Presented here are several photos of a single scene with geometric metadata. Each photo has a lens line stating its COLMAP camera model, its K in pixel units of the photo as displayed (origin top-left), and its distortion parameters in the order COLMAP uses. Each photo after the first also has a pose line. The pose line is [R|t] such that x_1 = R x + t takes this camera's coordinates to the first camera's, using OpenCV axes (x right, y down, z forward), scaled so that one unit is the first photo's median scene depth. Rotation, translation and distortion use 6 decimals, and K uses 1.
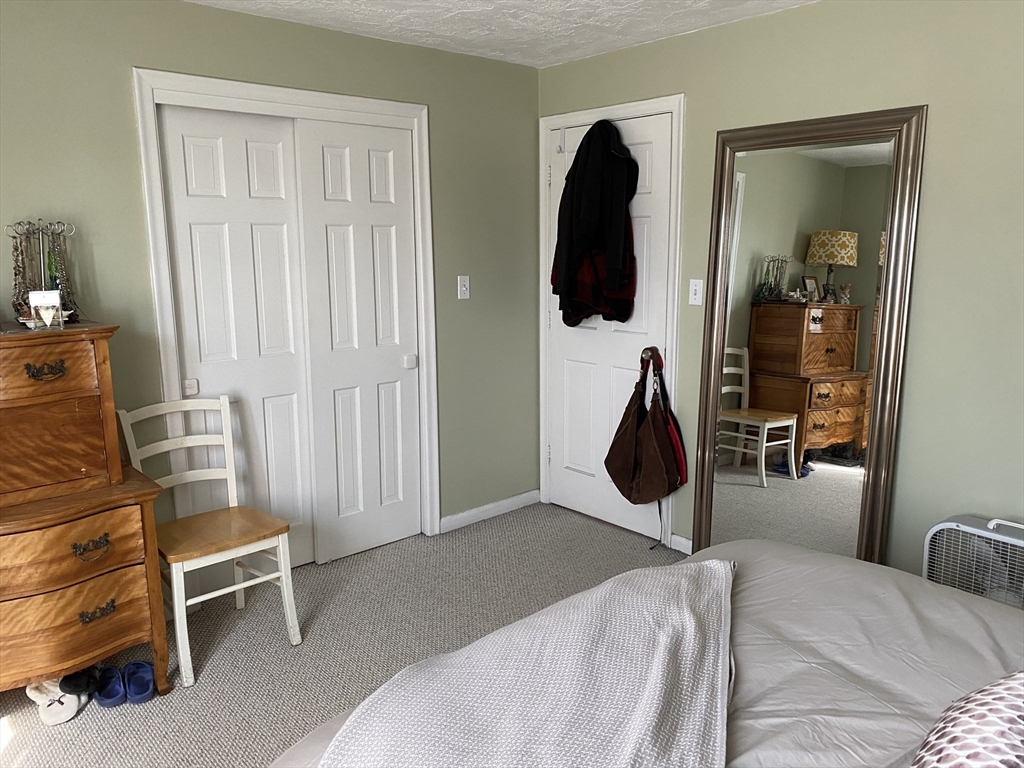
lens RADIAL K [[793.1, 0, 514.0], [0, 793.1, 385.3], [0, 0, 1]] dist [0.064017, -0.064134]
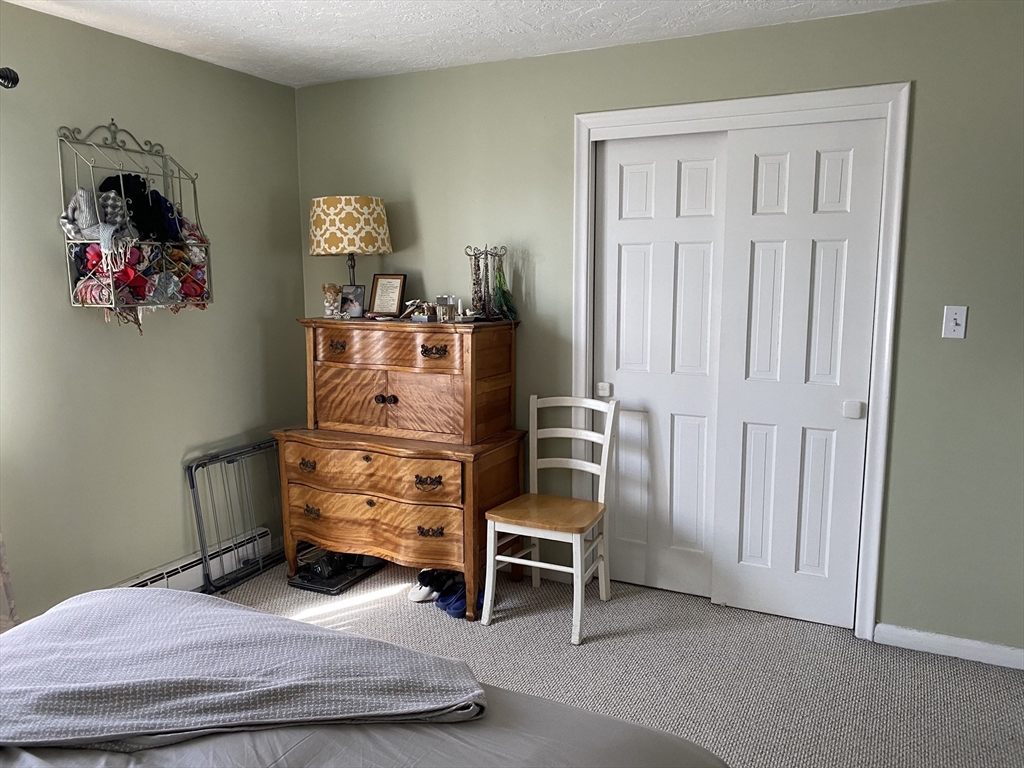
lens RADIAL K [[771.7, 0, 514.6], [0, 771.7, 384.5], [0, 0, 1]] dist [0.039691, -0.007238]
pose [[0.388434, 0.135320, -0.911487, 0.553490], [-0.178896, 0.981413, 0.069464, -0.059444], [0.903944, 0.136079, 0.405422, 0.466247]]
